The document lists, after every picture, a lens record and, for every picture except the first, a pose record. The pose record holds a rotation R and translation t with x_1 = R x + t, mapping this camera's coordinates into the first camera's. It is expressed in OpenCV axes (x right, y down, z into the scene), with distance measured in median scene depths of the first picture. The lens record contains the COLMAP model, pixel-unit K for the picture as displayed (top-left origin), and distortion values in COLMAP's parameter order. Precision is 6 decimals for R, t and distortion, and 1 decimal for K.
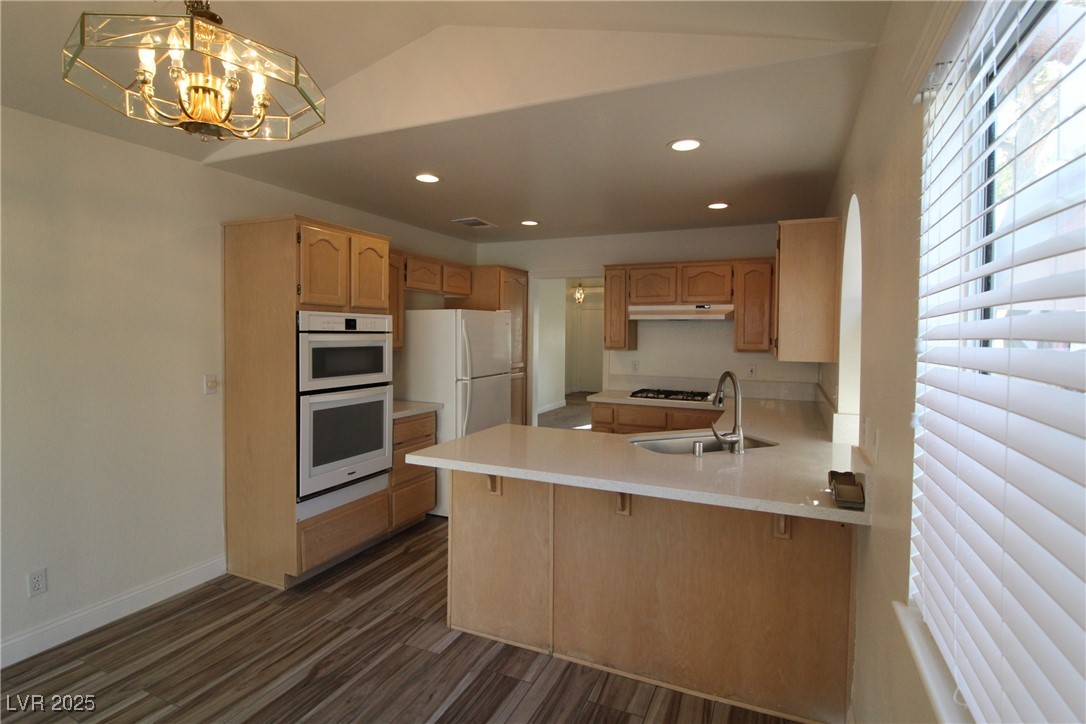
lens RADIAL K [[537.7, 0, 548.3], [0, 537.7, 363.2], [0, 0, 1]] dist [0.002529, -0.012148]
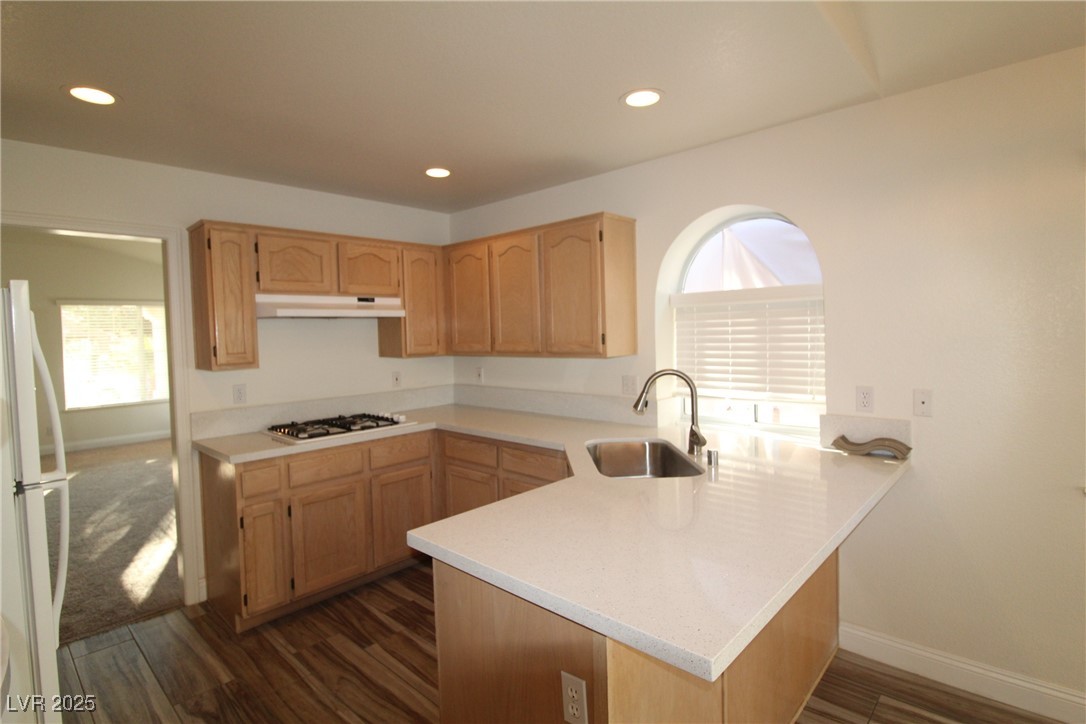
lens RADIAL K [[537.7, 0, 546.5], [0, 537.7, 357.5], [0, 0, 1]] dist [0.002529, -0.012148]
pose [[0.316257, -0.062770, 0.946595, -0.346868], [0.082767, 0.995829, 0.038383, -0.032988], [-0.945056, 0.066208, 0.320134, 0.526051]]
